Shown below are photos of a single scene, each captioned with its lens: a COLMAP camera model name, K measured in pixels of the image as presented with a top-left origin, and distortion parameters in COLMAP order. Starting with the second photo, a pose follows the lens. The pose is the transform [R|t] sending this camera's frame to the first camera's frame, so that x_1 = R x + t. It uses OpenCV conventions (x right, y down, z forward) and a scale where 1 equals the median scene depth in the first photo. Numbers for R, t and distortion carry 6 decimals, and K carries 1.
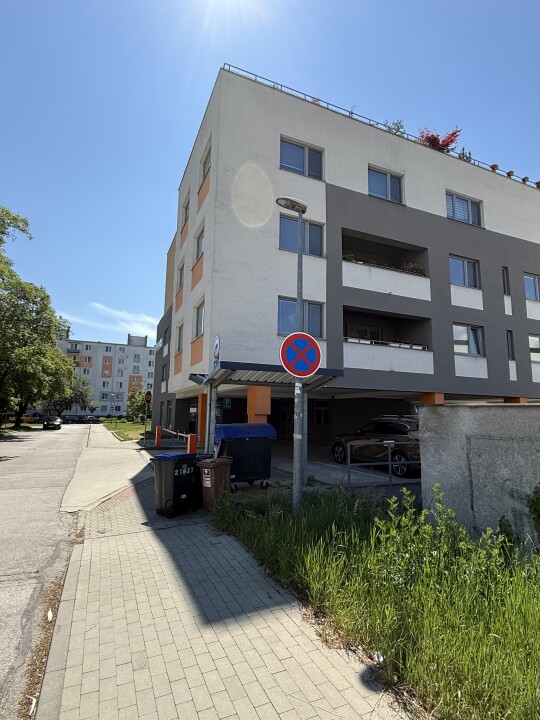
lens RADIAL K [[386.1, 0, 270.0], [0, 386.1, 360.0], [0, 0, 1]] dist [-0.002820, -0.000161]
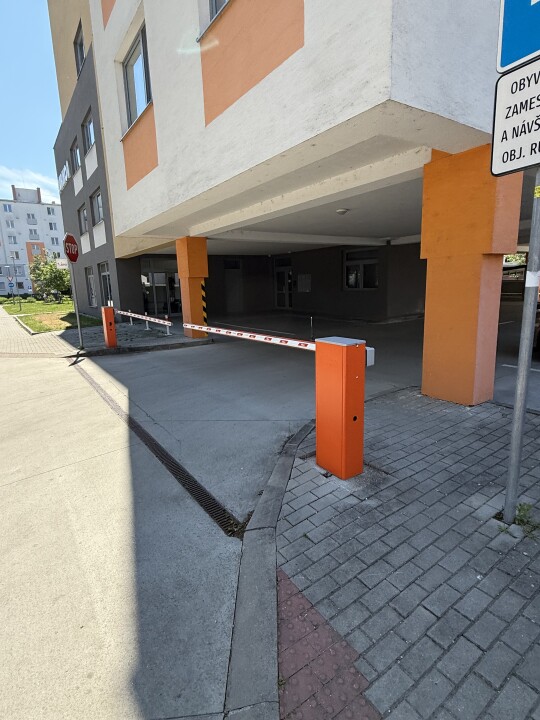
lens RADIAL K [[386.1, 0, 270.0], [0, 386.1, 360.0], [0, 0, 1]] dist [-0.002820, -0.000161]
pose [[0.980587, -0.085422, 0.176498, -0.045153], [0.022157, 0.942625, 0.333118, 0.019481], [-0.194828, -0.322740, 0.926219, 0.123404]]
